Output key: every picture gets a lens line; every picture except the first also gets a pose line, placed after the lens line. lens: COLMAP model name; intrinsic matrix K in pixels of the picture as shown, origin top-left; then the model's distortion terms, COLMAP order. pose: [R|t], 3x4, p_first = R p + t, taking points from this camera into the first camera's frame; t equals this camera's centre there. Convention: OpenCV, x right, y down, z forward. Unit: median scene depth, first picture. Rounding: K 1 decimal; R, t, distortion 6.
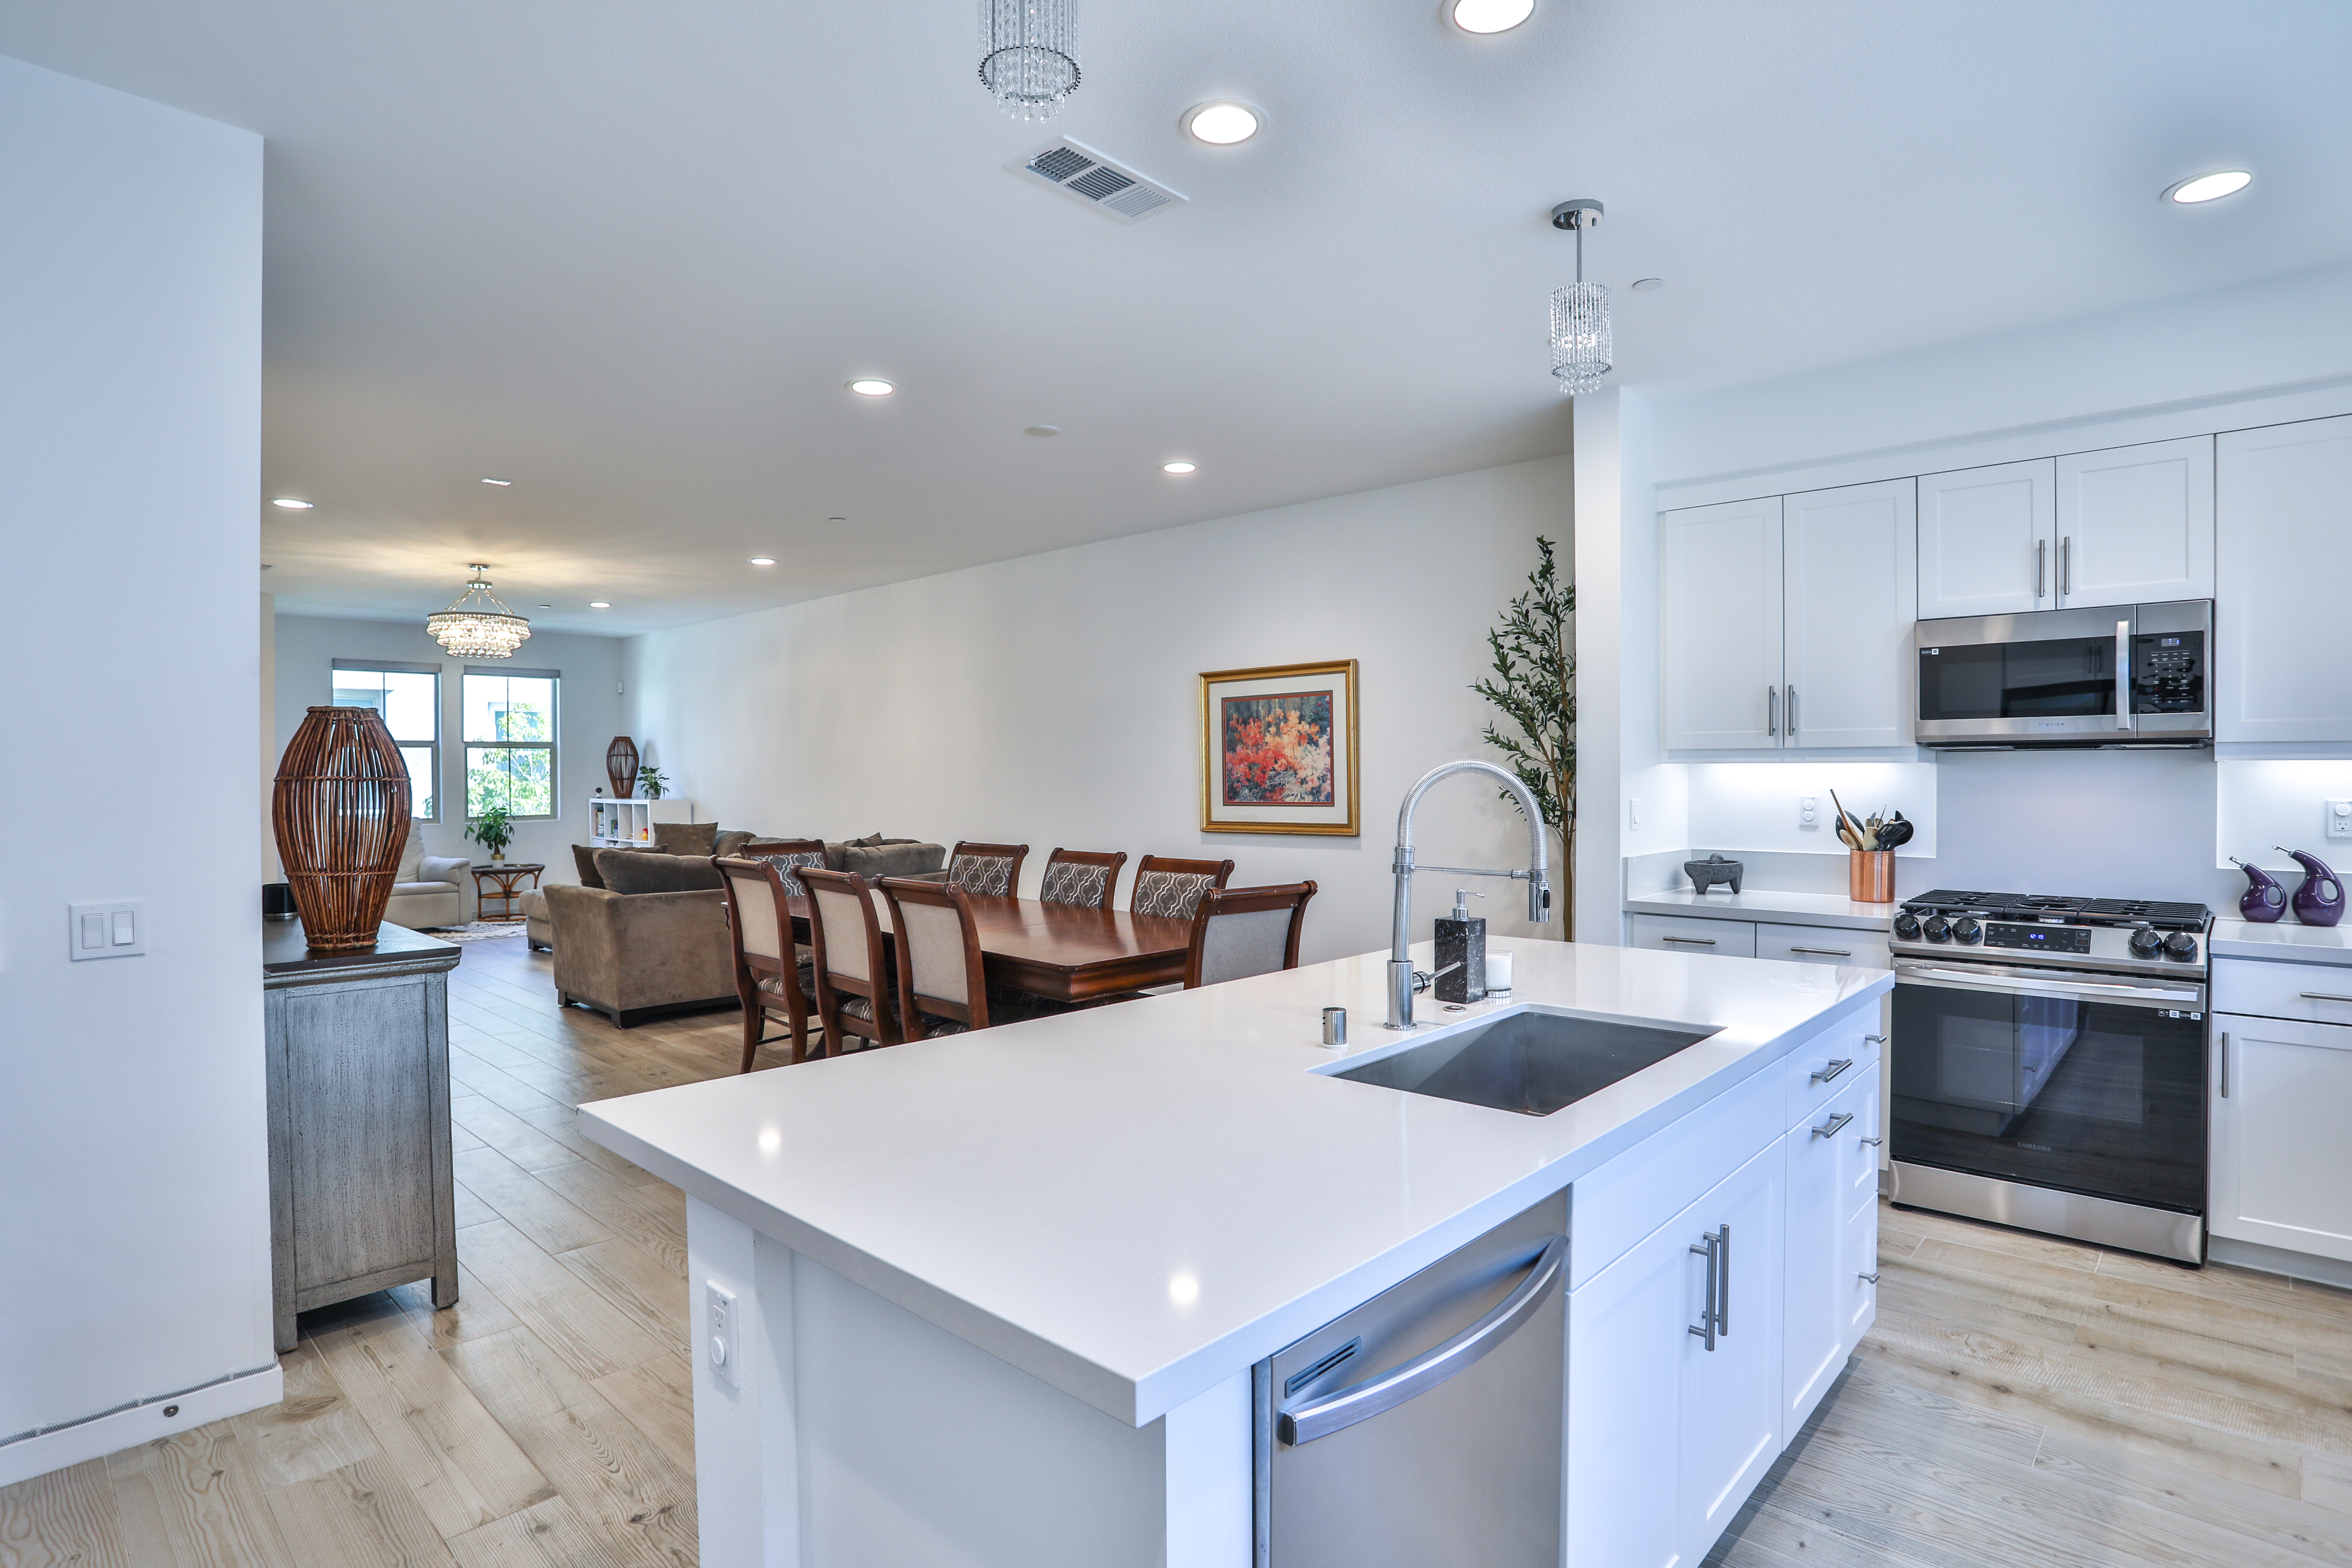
lens RADIAL K [[1213.6, 0, 1156.0], [0, 1213.6, 785.9], [0, 0, 1]] dist [-0.077481, 0.034909]
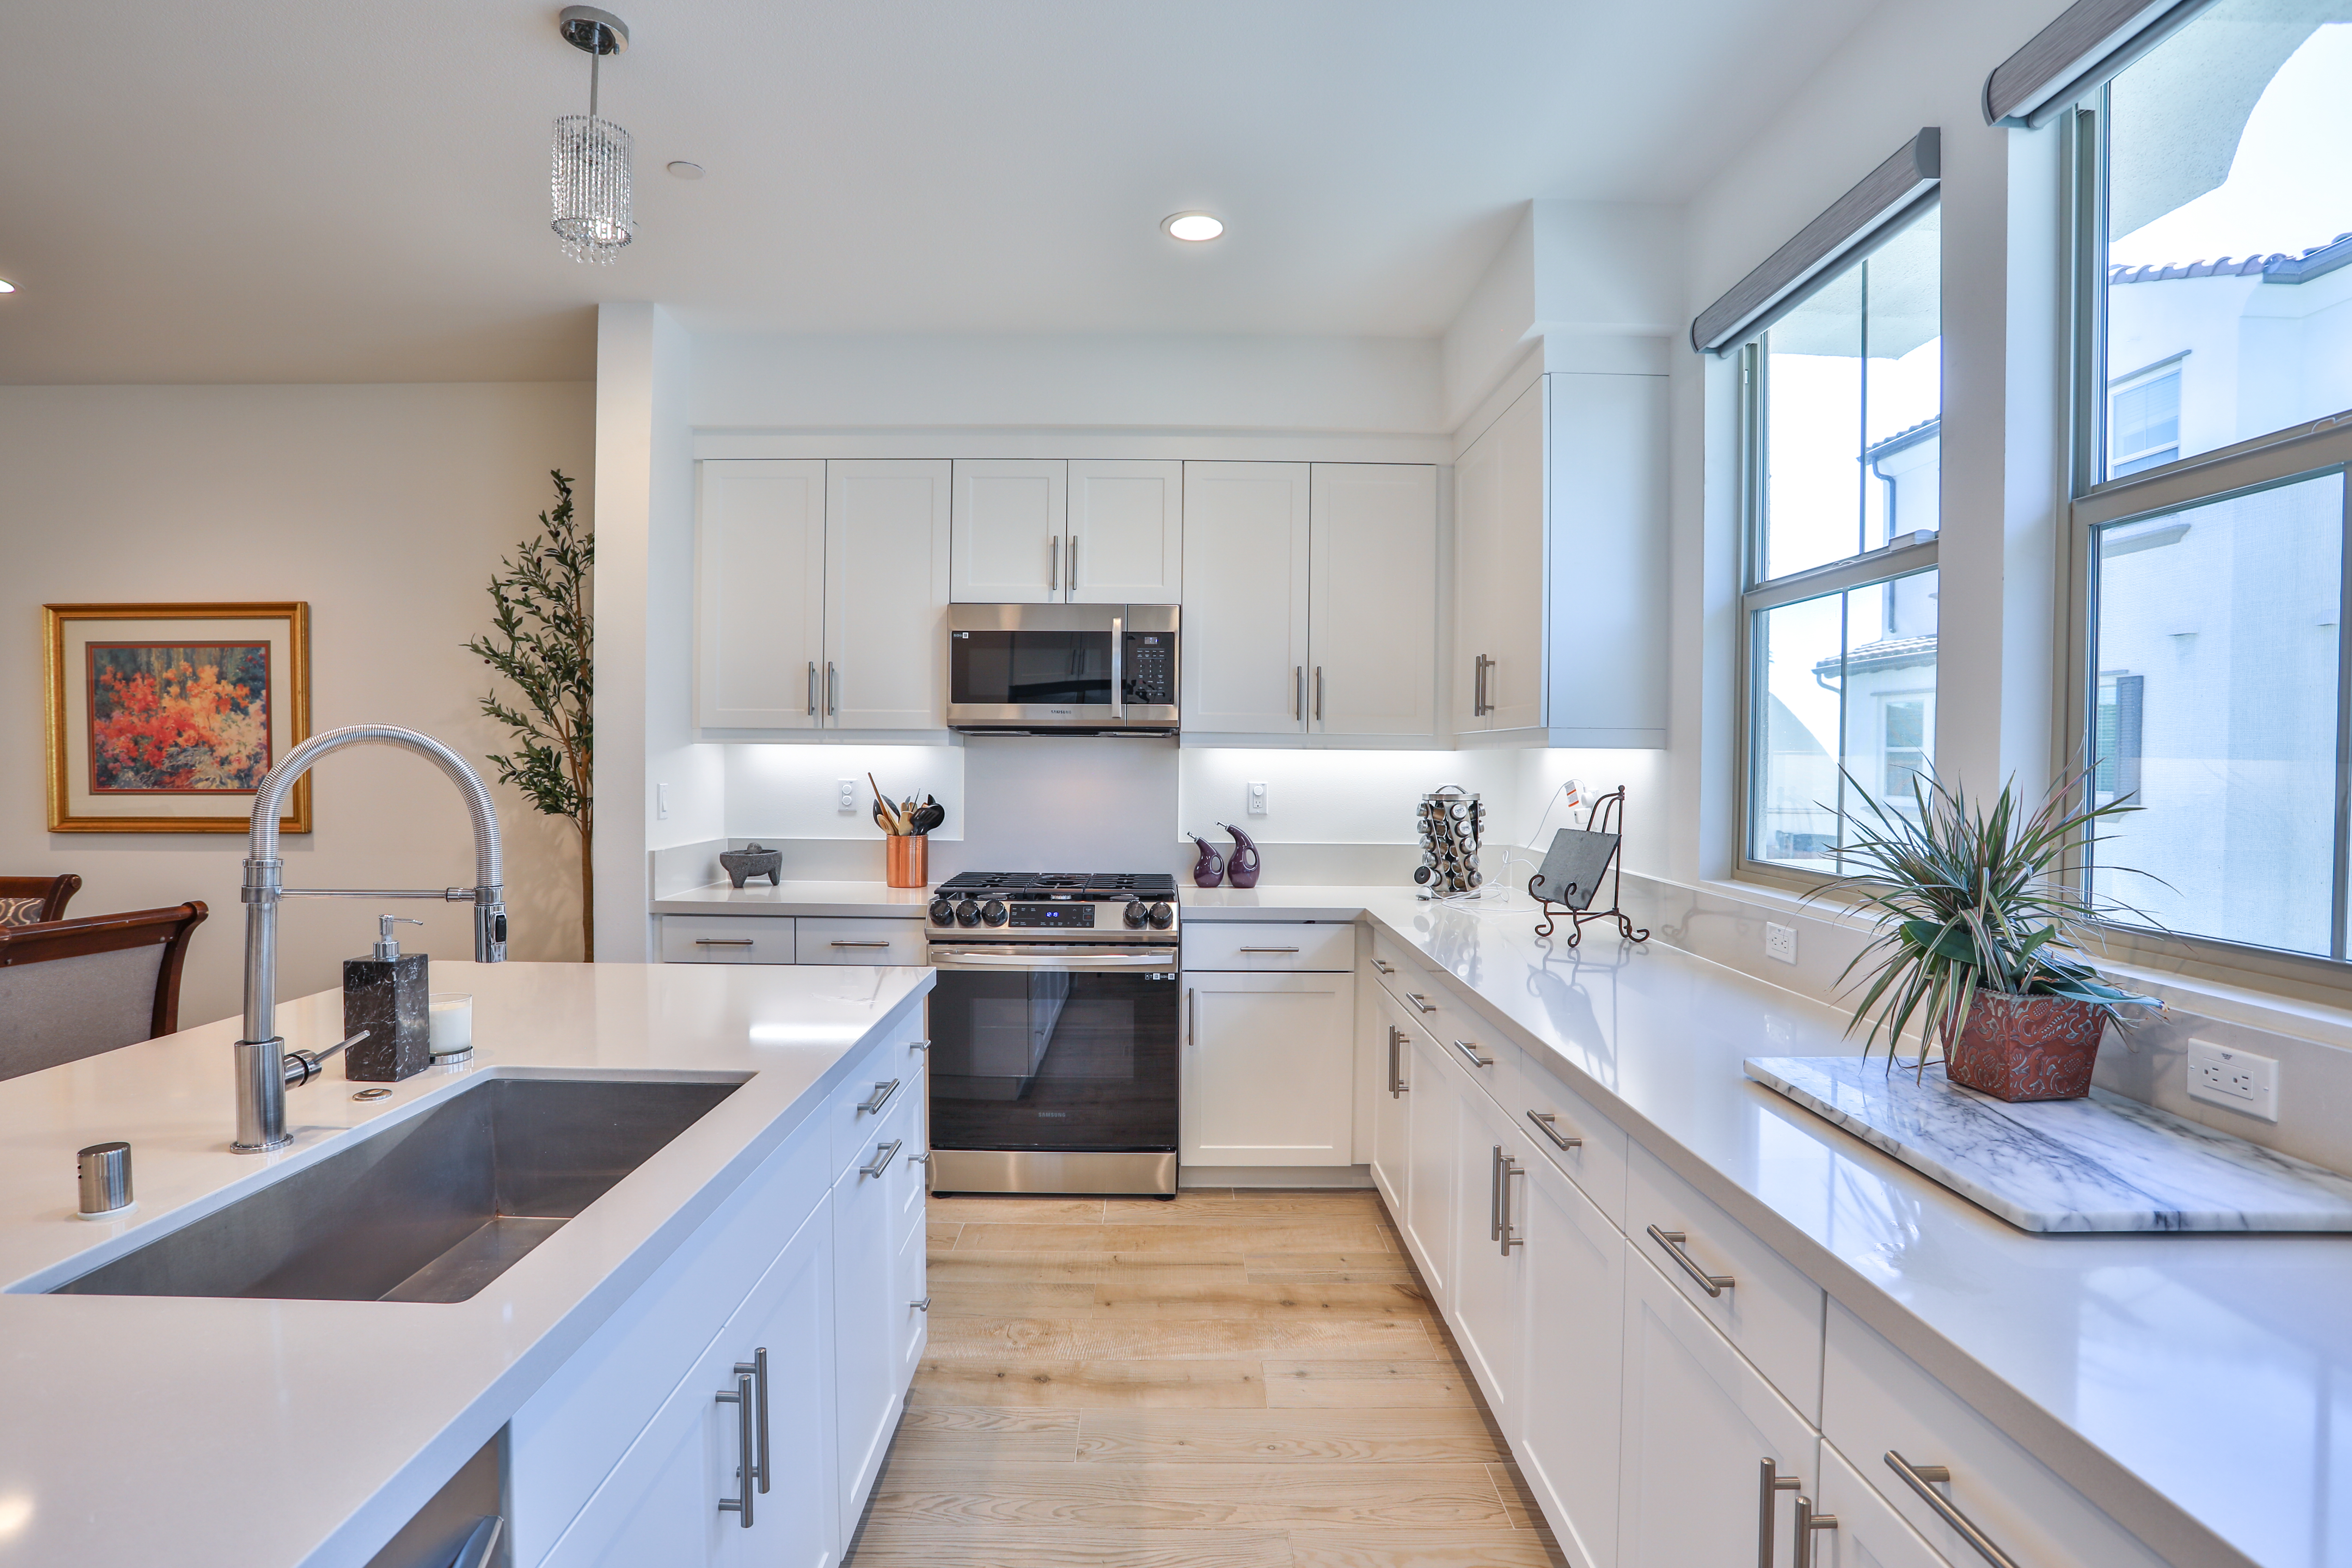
lens RADIAL K [[1232.6, 0, 1176.0], [0, 1232.6, 784.0], [0, 0, 1]] dist [-0.092817, 0.044775]
pose [[0.720353, -0.003629, 0.693598, 0.054033], [-0.003843, 0.999950, 0.009224, 0.001682], [-0.693597, -0.009310, 0.720303, 0.102779]]
